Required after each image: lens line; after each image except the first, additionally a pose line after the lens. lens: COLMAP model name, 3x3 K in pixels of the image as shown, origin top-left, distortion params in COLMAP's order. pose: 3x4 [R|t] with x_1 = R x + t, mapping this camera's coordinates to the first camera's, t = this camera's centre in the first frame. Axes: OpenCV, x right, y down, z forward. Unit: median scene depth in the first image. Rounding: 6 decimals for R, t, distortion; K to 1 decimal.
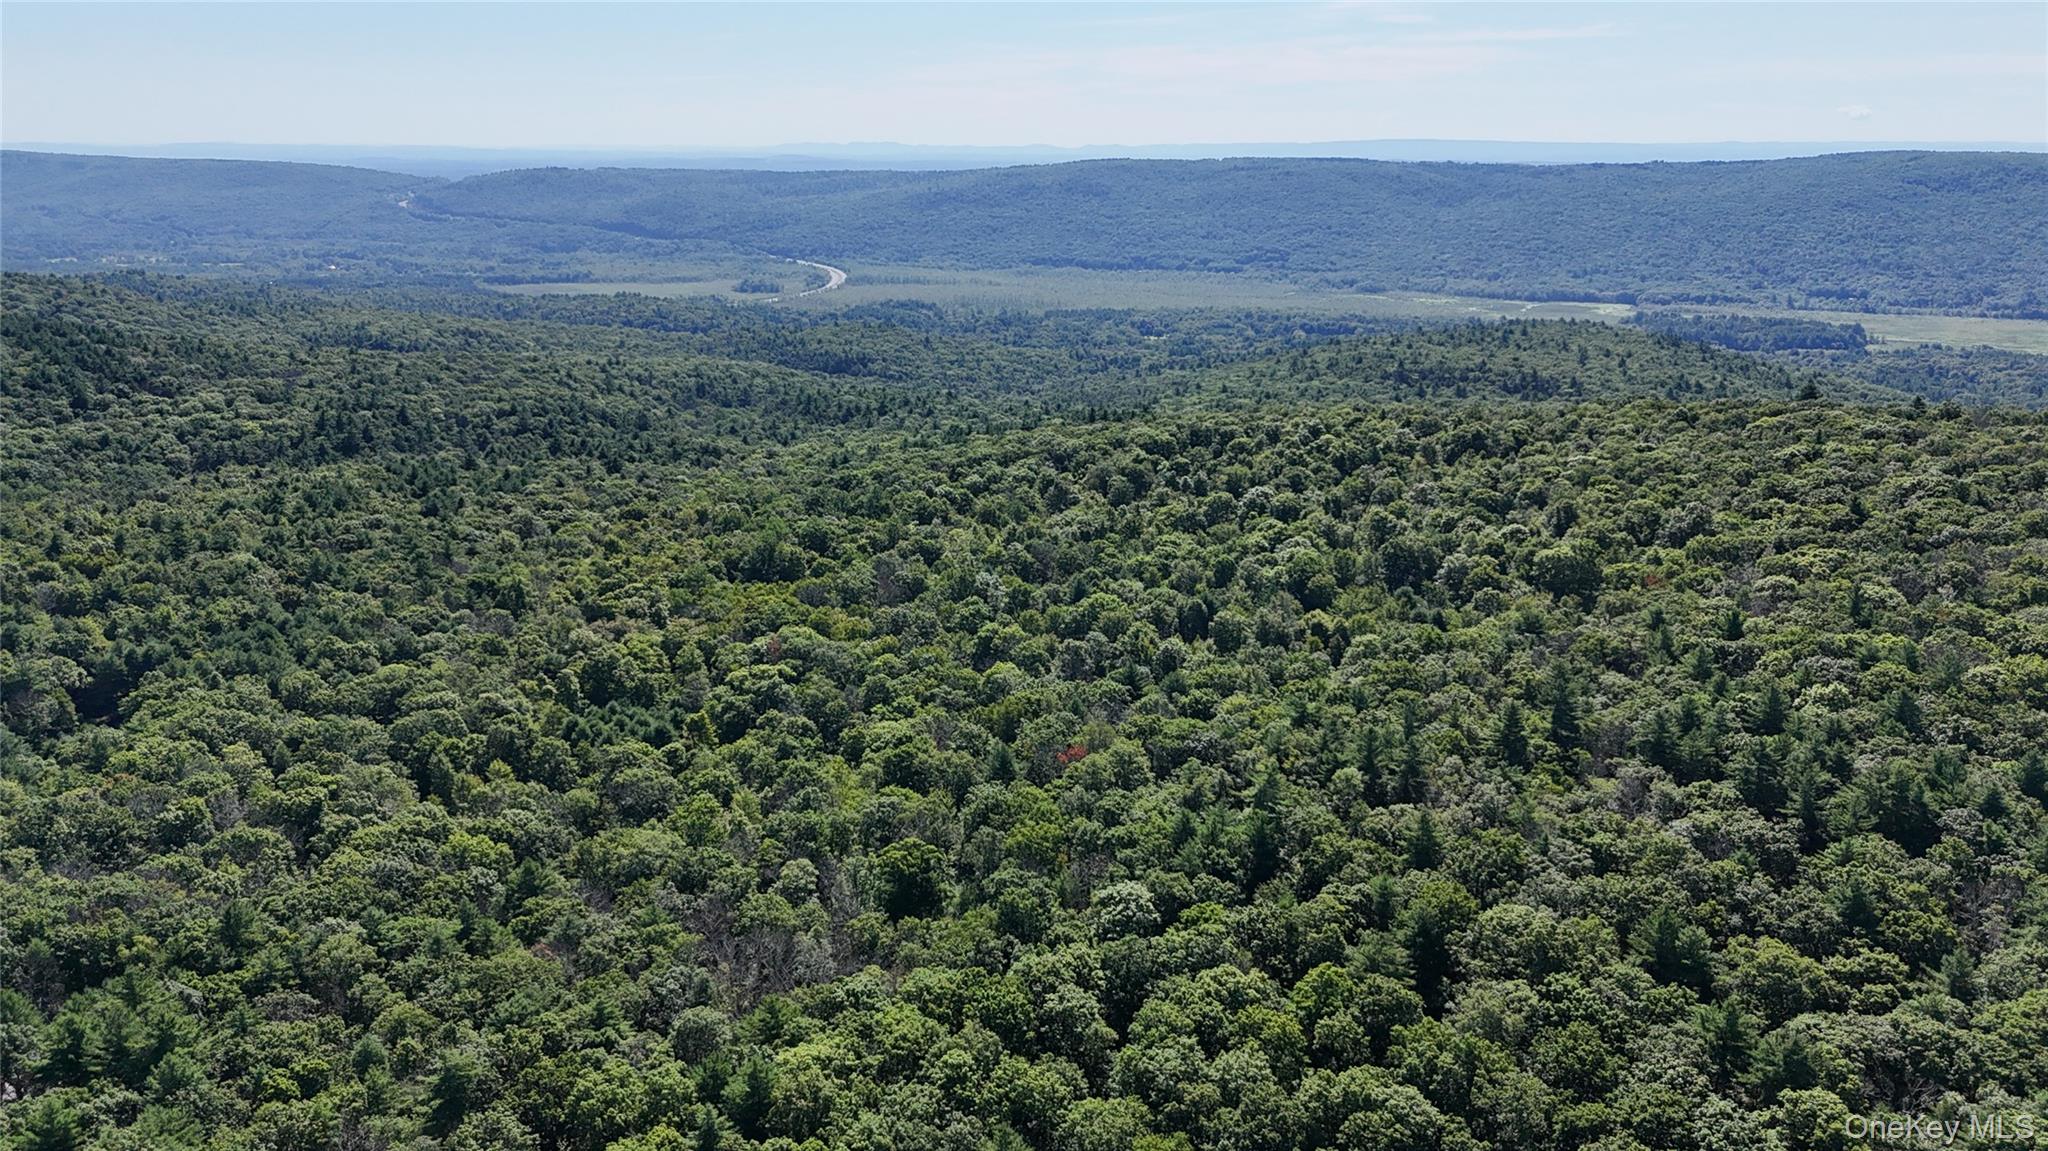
lens RADIAL K [[1508.9, 0, 1030.7], [0, 1508.9, 576.7], [0, 0, 1]] dist [0.082224, -0.088312]
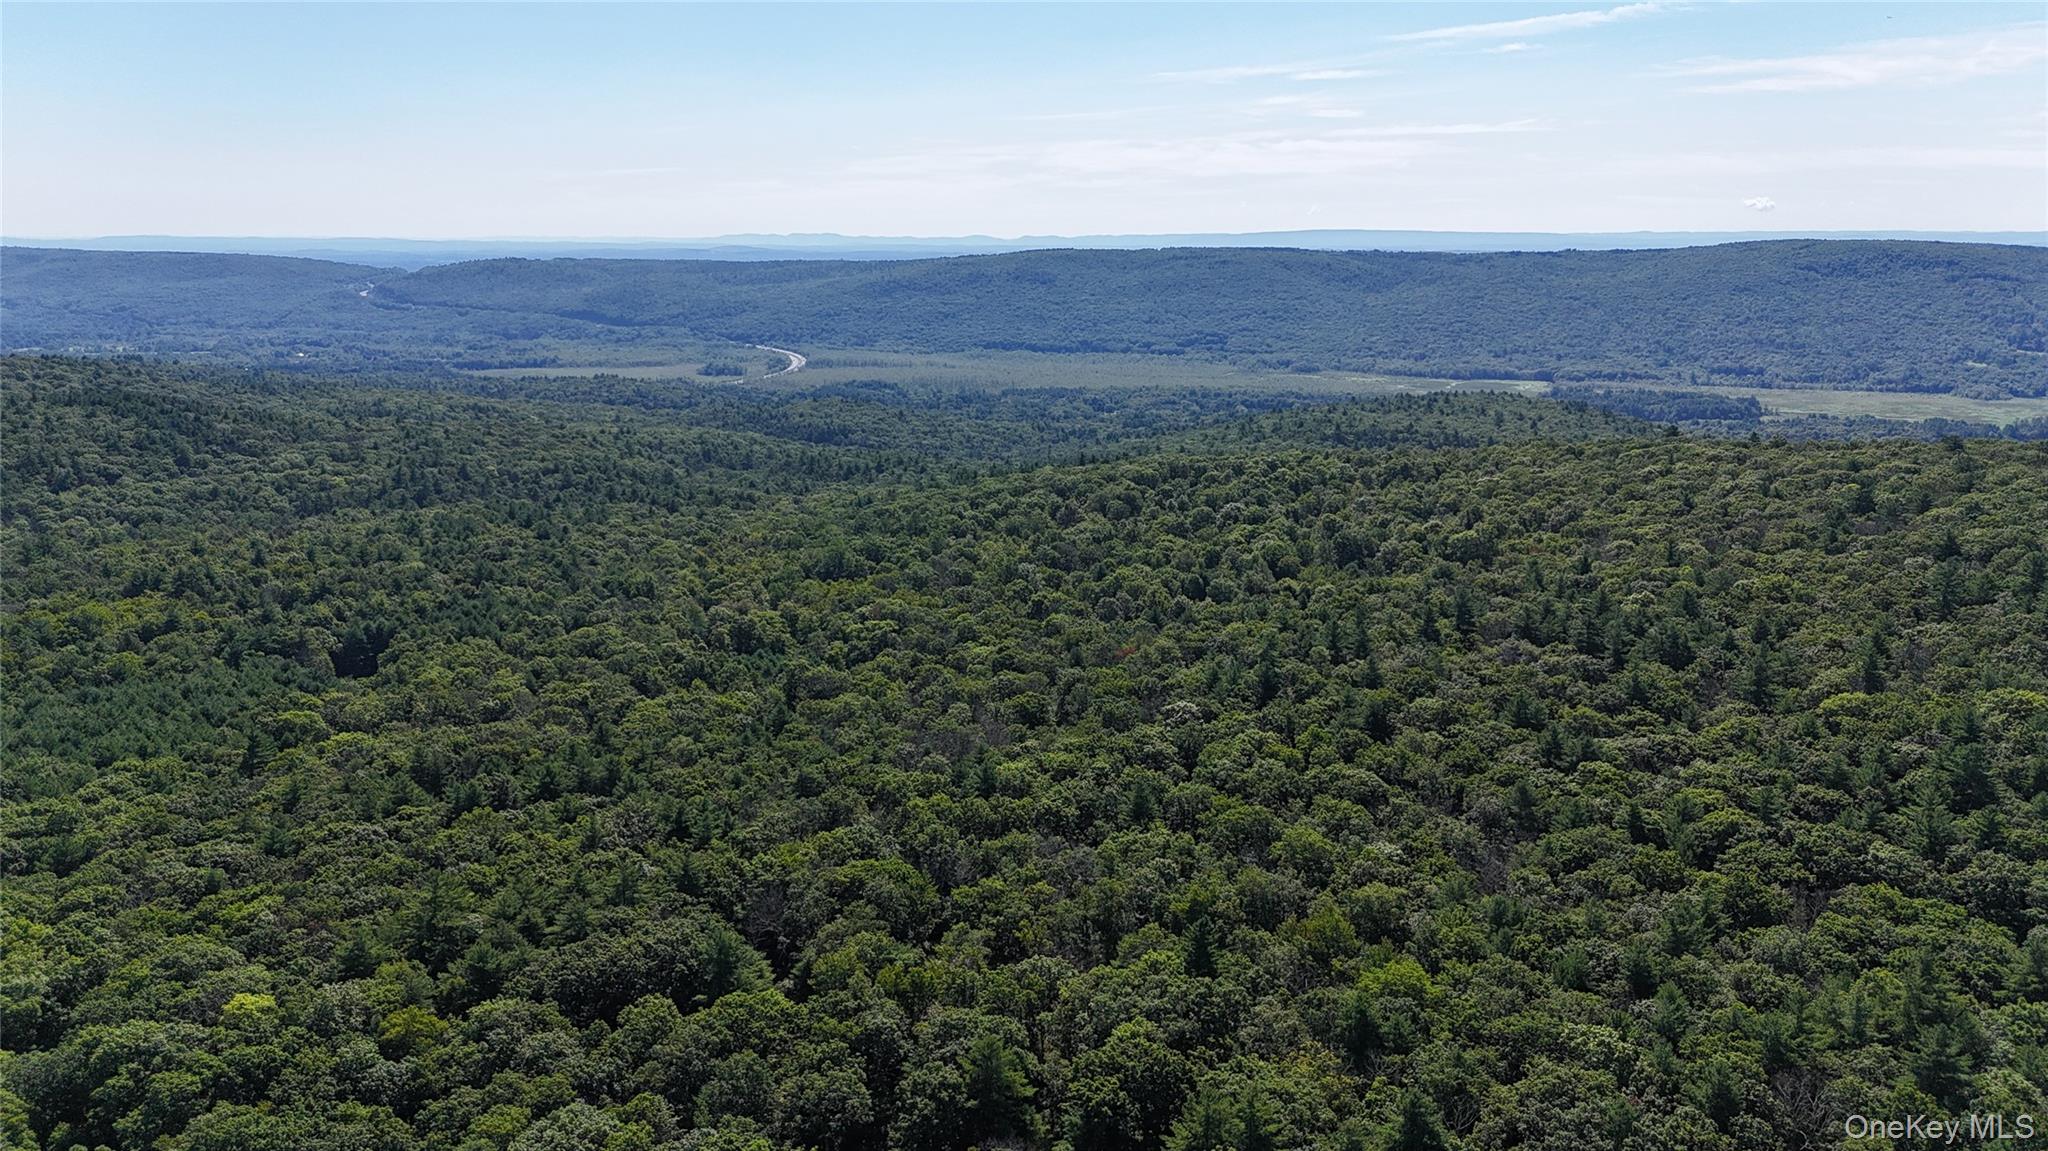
lens RADIAL K [[1508.9, 0, 1030.7], [0, 1508.9, 576.7], [0, 0, 1]] dist [0.082224, -0.088312]
pose [[0.999163, -0.011586, 0.039241, -0.061413], [0.013757, 0.998363, -0.055521, 0.064627], [-0.038533, 0.056014, 0.997686, -0.220863]]
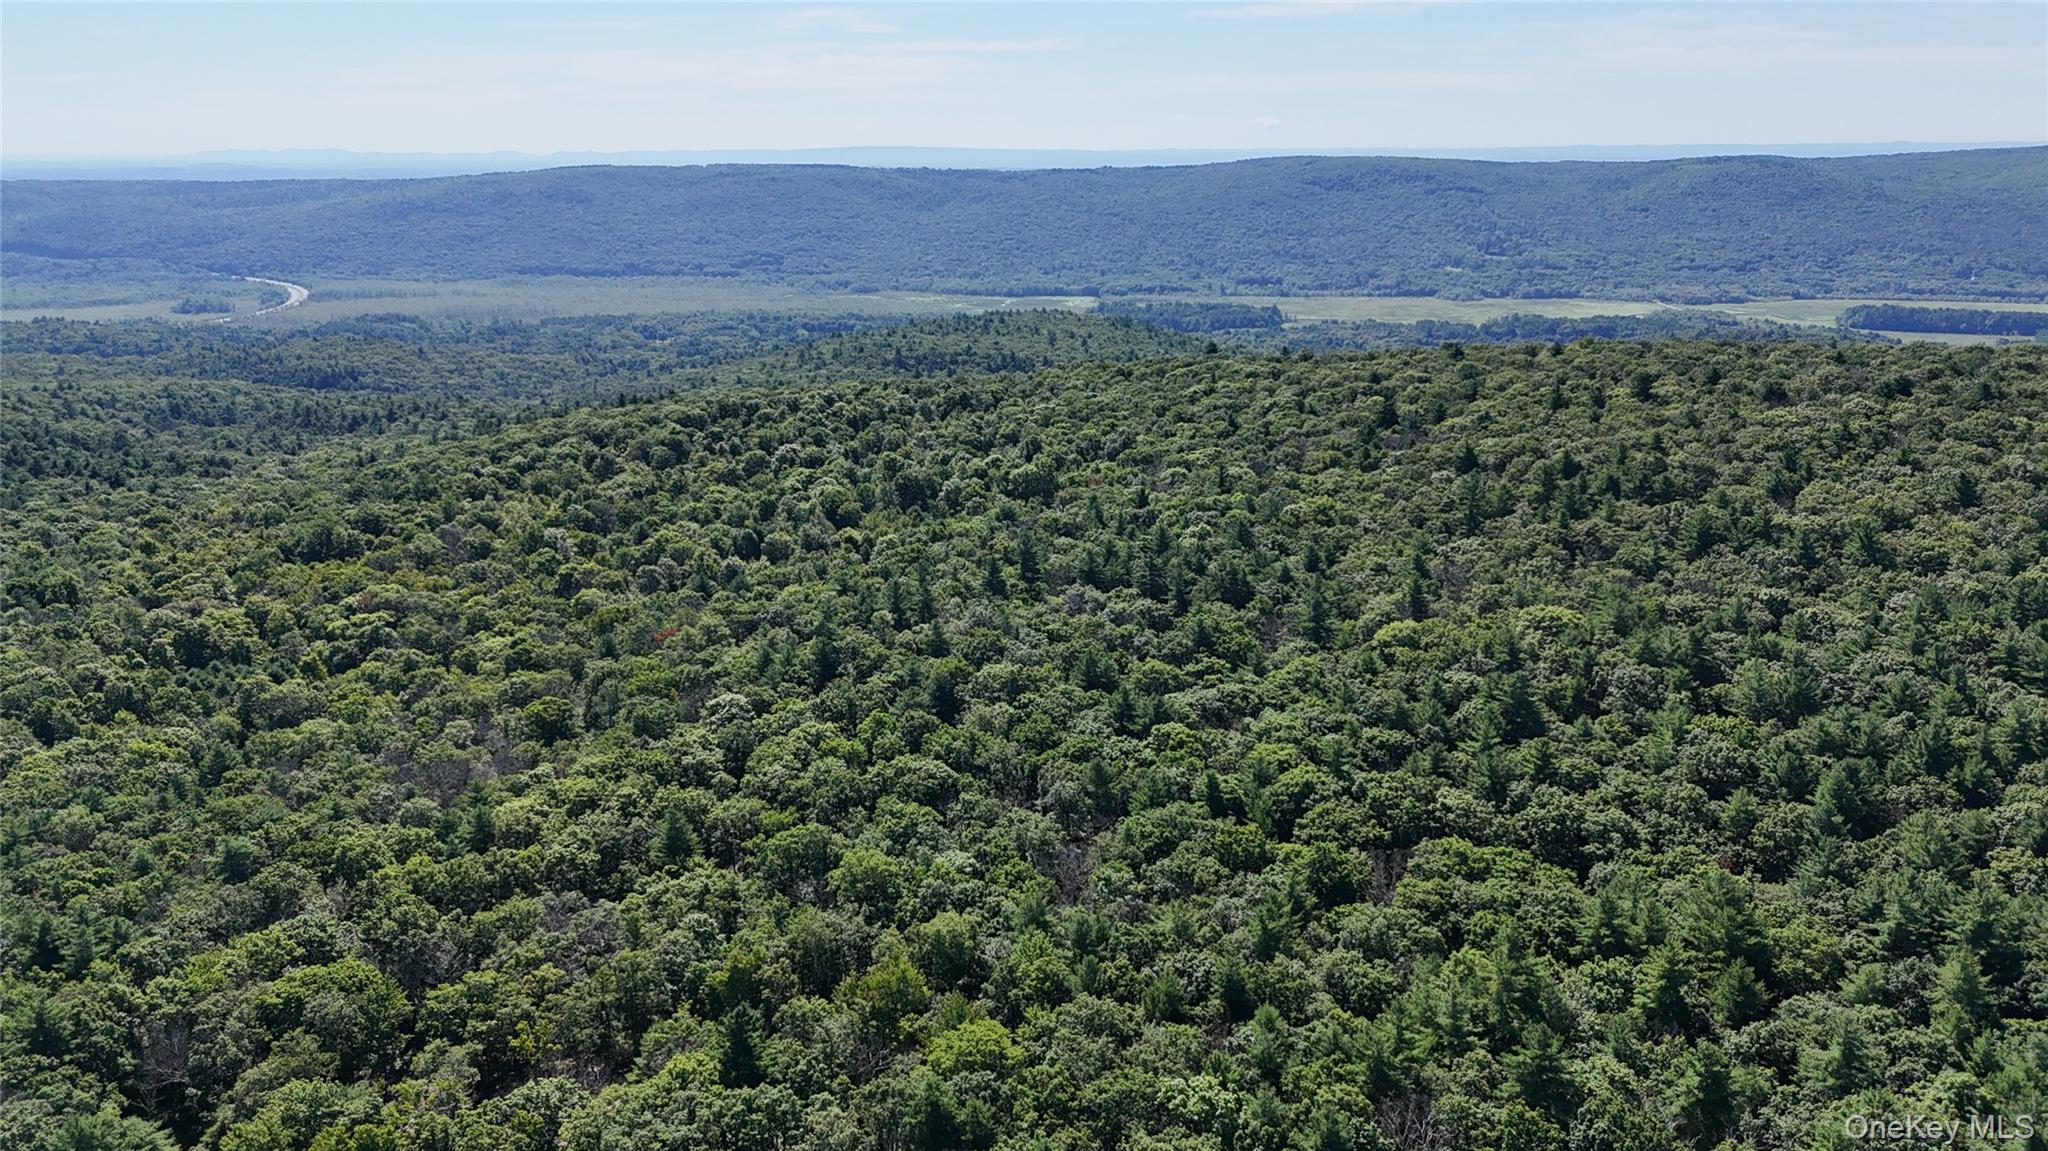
lens RADIAL K [[1508.9, 0, 1030.7], [0, 1508.9, 576.7], [0, 0, 1]] dist [0.082224, -0.088312]
pose [[0.947428, -0.093578, 0.305980, -0.034858], [0.094871, 0.995432, 0.010677, 0.044686], [-0.305582, 0.018913, 0.951978, -0.153834]]
